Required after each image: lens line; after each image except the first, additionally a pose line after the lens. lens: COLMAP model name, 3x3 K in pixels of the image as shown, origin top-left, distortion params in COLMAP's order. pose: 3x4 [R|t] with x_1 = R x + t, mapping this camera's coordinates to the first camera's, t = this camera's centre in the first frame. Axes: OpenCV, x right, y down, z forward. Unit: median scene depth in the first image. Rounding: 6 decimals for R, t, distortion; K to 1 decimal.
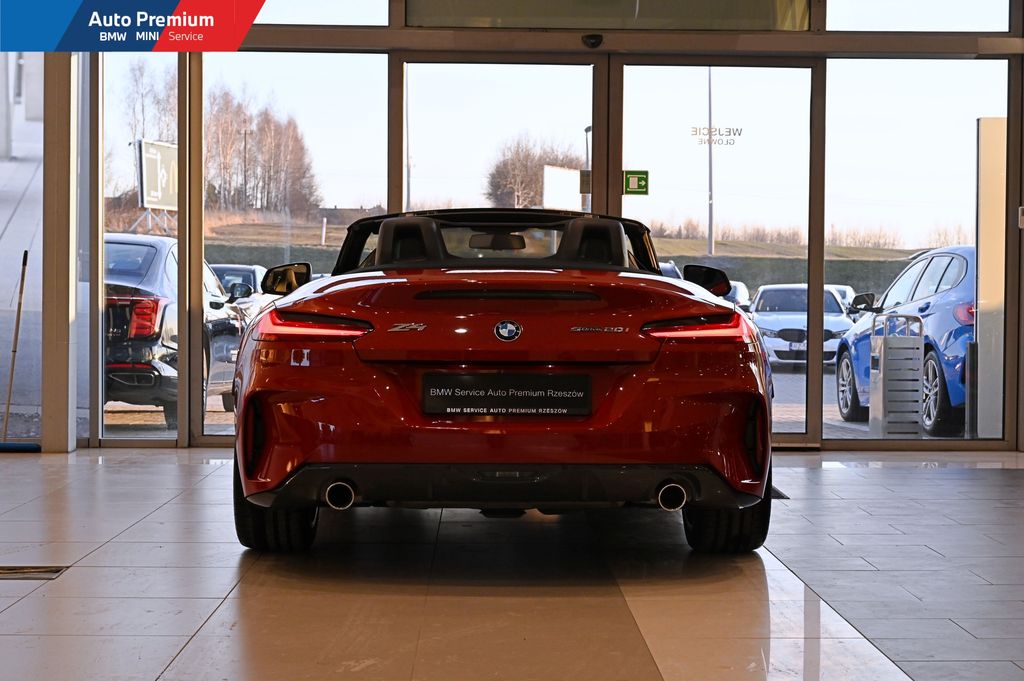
lens RADIAL K [[1761.9, 0, 512.0], [0, 1761.9, 340.5], [0, 0, 1]] dist [-0.017689, -0.074916]
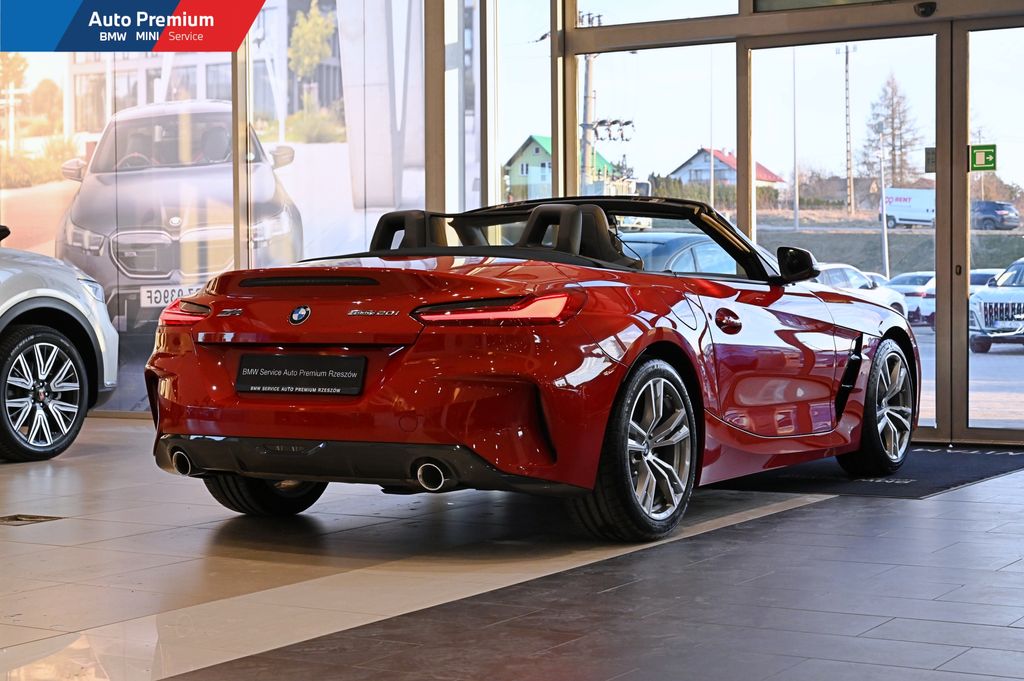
lens RADIAL K [[1798.0, 0, 512.0], [0, 1798.0, 340.5], [0, 0, 1]] dist [-0.004072, 0.109773]
pose [[0.851292, -0.001277, -0.524690, 0.354400], [0.001803, 0.999998, 0.000493, 0.004980], [0.524689, -0.001365, 0.851293, 0.069423]]
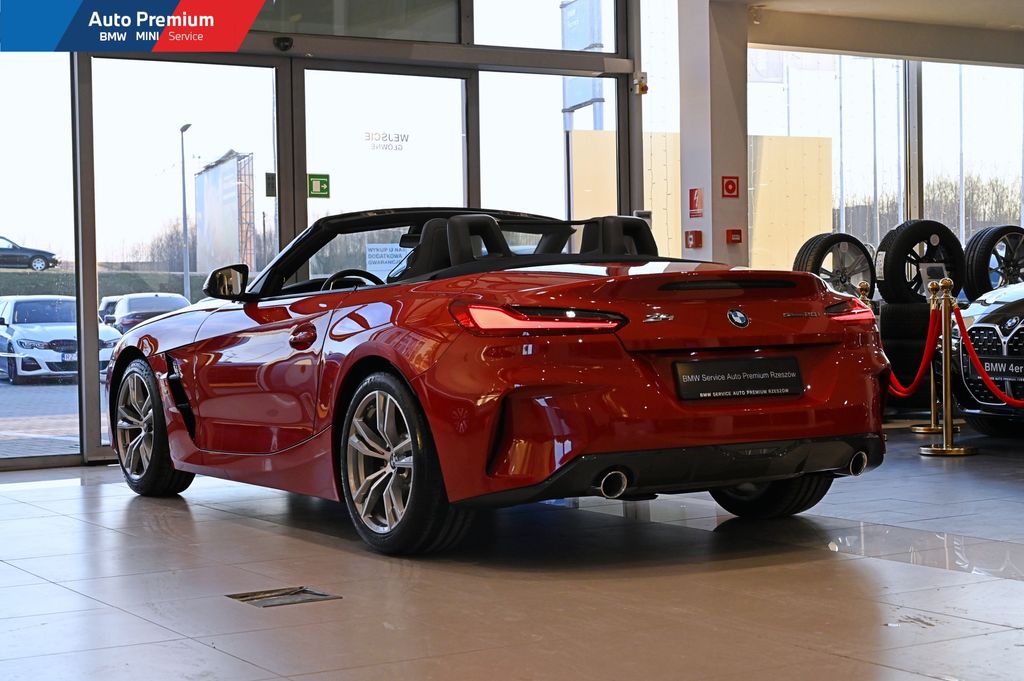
lens RADIAL K [[1753.8, 0, 512.0], [0, 1753.8, 340.5], [0, 0, 1]] dist [-0.042916, -0.072844]
pose [[0.865381, -0.034901, 0.499898, -0.338874], [0.038155, 0.999265, 0.003714, -0.000646], [-0.499660, 0.015859, 0.866076, 0.076435]]
